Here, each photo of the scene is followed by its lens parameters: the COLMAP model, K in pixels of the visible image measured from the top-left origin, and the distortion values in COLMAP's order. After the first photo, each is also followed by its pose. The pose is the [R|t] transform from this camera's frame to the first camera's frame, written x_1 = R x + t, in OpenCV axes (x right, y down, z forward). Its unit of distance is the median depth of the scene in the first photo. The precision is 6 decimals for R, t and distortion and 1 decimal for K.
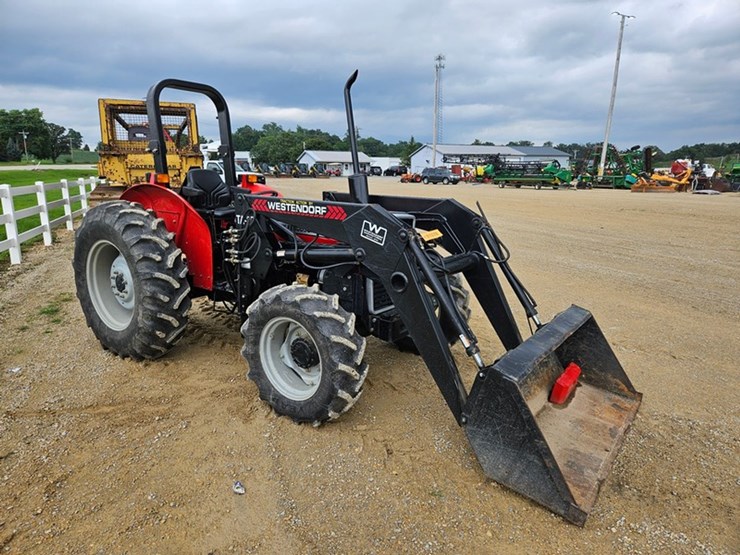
lens RADIAL K [[494.5, 0, 370.9], [0, 494.5, 280.3], [0, 0, 1]] dist [0.075641, -0.059964]
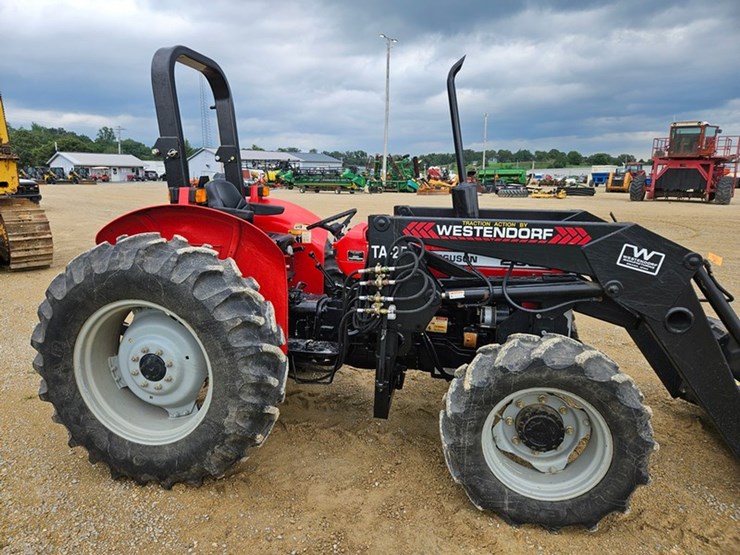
lens RADIAL K [[494.5, 0, 358.7], [0, 494.5, 271.4], [0, 0, 1]] dist [0.075641, -0.059964]
pose [[0.910236, -0.085527, 0.405160, -0.563255], [0.096245, 0.995339, -0.006114, -0.091144], [-0.402749, 0.044560, 0.914225, 0.367346]]
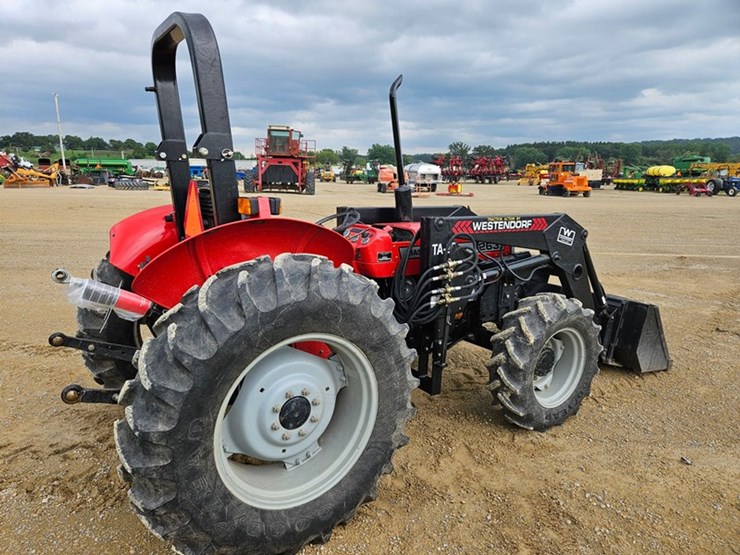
lens RADIAL K [[494.5, 0, 363.8], [0, 494.5, 277.5], [0, 0, 1]] dist [0.075641, -0.059964]
pose [[0.342900, -0.200700, 0.917681, -1.019306], [0.191896, 0.971275, 0.140717, -0.208386], [-0.919563, 0.127848, 0.371564, 0.803983]]
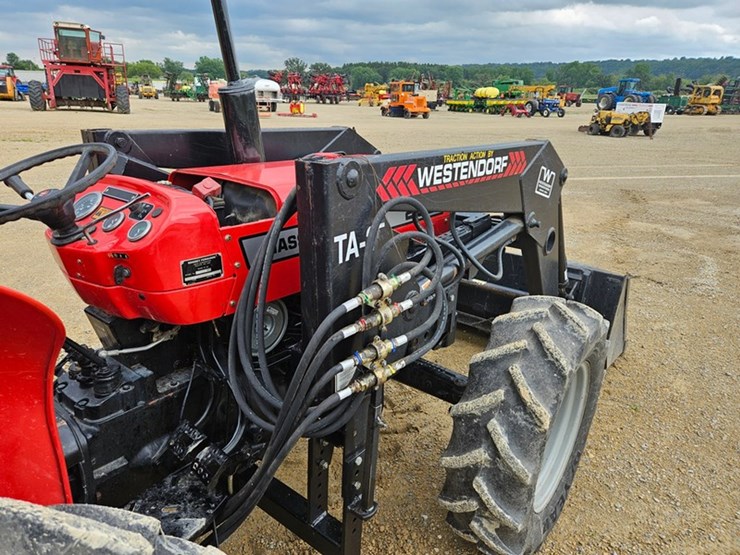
lens RADIAL K [[494.5, 0, 359.0], [0, 494.5, 272.2], [0, 0, 1]] dist [0.075641, -0.059964]
pose [[0.048650, -0.343732, 0.937807, -0.534741], [0.190804, 0.924826, 0.329076, -0.200361], [-0.980422, 0.162928, 0.110578, 0.943781]]
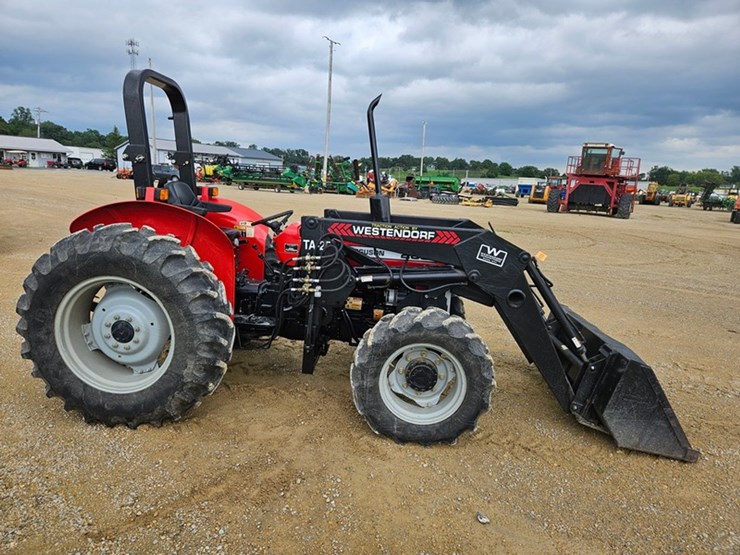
lens RADIAL K [[494.5, 0, 366.9], [0, 494.5, 276.6], [0, 0, 1]] dist [0.075641, -0.059964]
pose [[0.847109, -0.068323, 0.527009, -0.644370], [0.071393, 0.997342, 0.014542, -0.067984], [-0.526602, 0.025306, 0.849735, 0.167656]]
